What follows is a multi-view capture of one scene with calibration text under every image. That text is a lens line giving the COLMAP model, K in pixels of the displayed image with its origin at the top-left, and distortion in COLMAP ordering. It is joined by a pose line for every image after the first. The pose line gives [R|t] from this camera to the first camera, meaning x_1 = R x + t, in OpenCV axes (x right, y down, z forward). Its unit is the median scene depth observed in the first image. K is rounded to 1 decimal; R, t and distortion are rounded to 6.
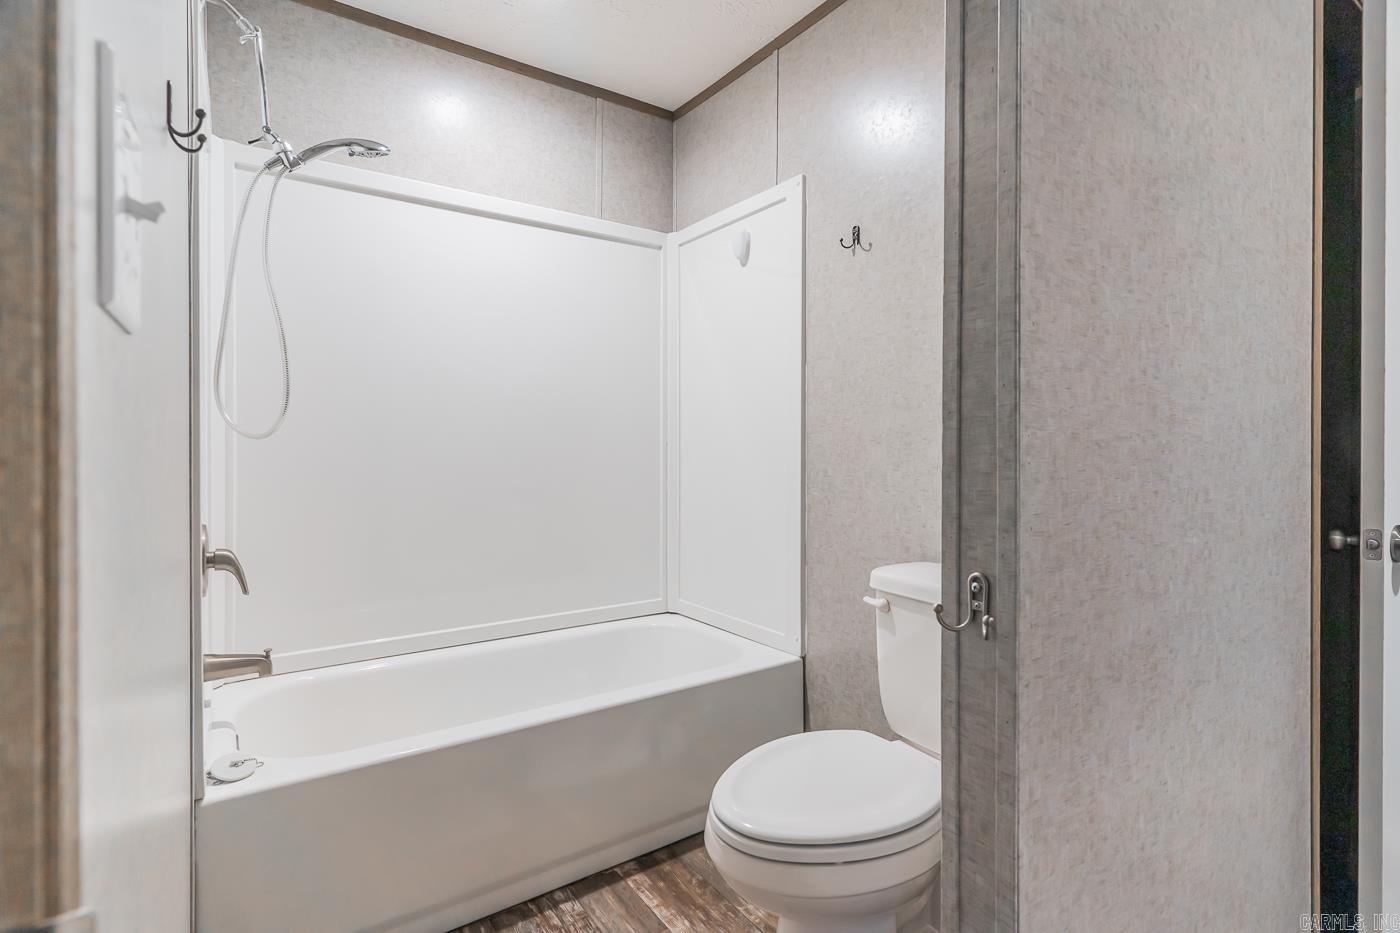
lens RADIAL K [[672.9, 0, 698.6], [0, 672.9, 457.8], [0, 0, 1]] dist [0.001806, 0.000297]
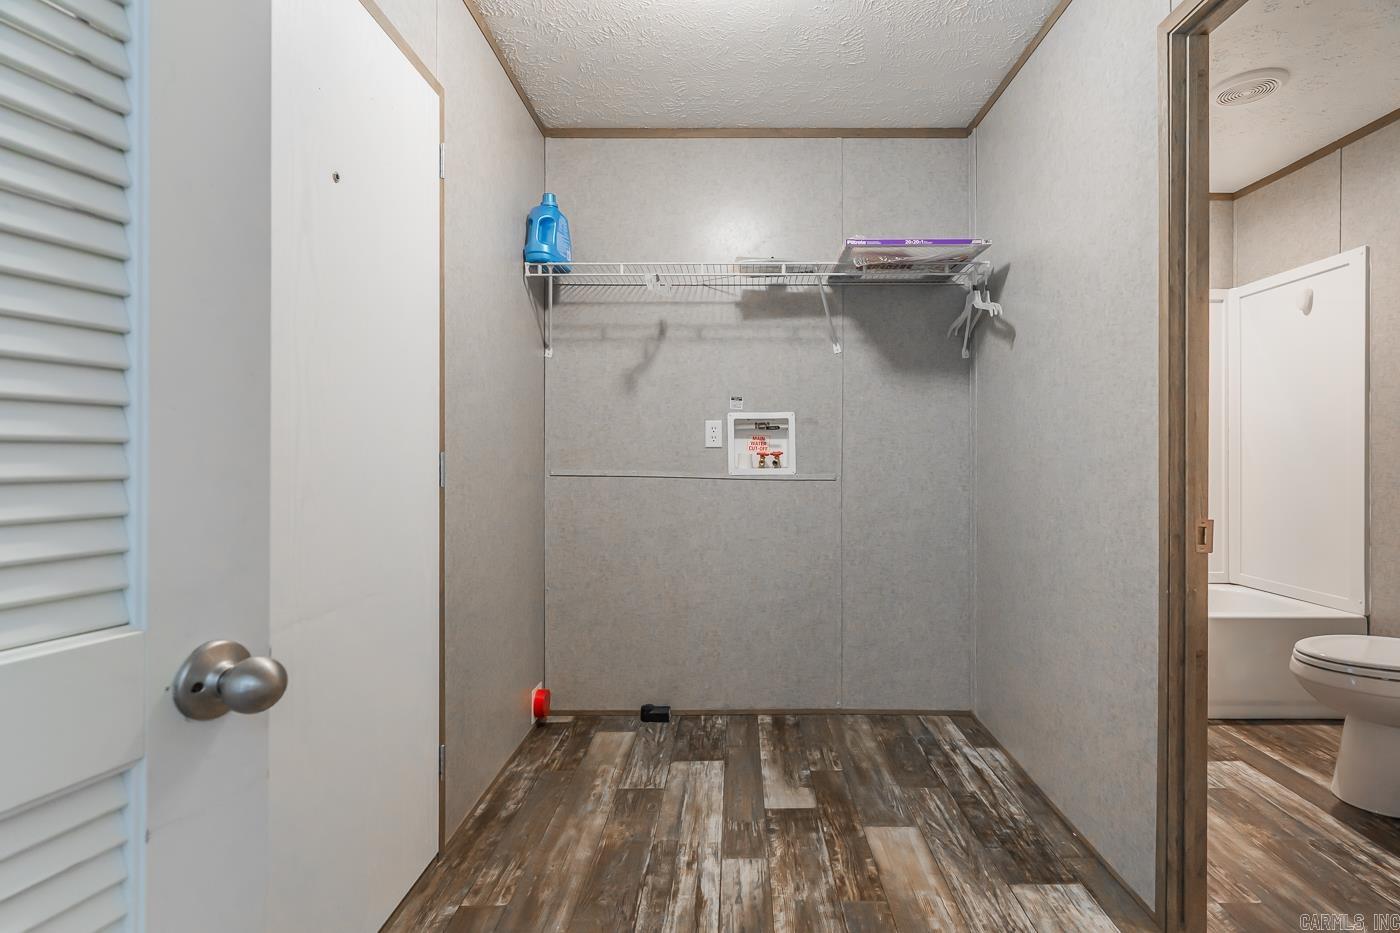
lens RADIAL K [[692.7, 0, 739.2], [0, 692.7, 447.4], [0, 0, 1]] dist [0.004358, -0.000081]
pose [[0.826930, -0.000476, -0.562304, -0.092385], [-0.006767, 0.999919, -0.010799, -0.008213], [0.562264, 0.012735, 0.826860, -0.791823]]
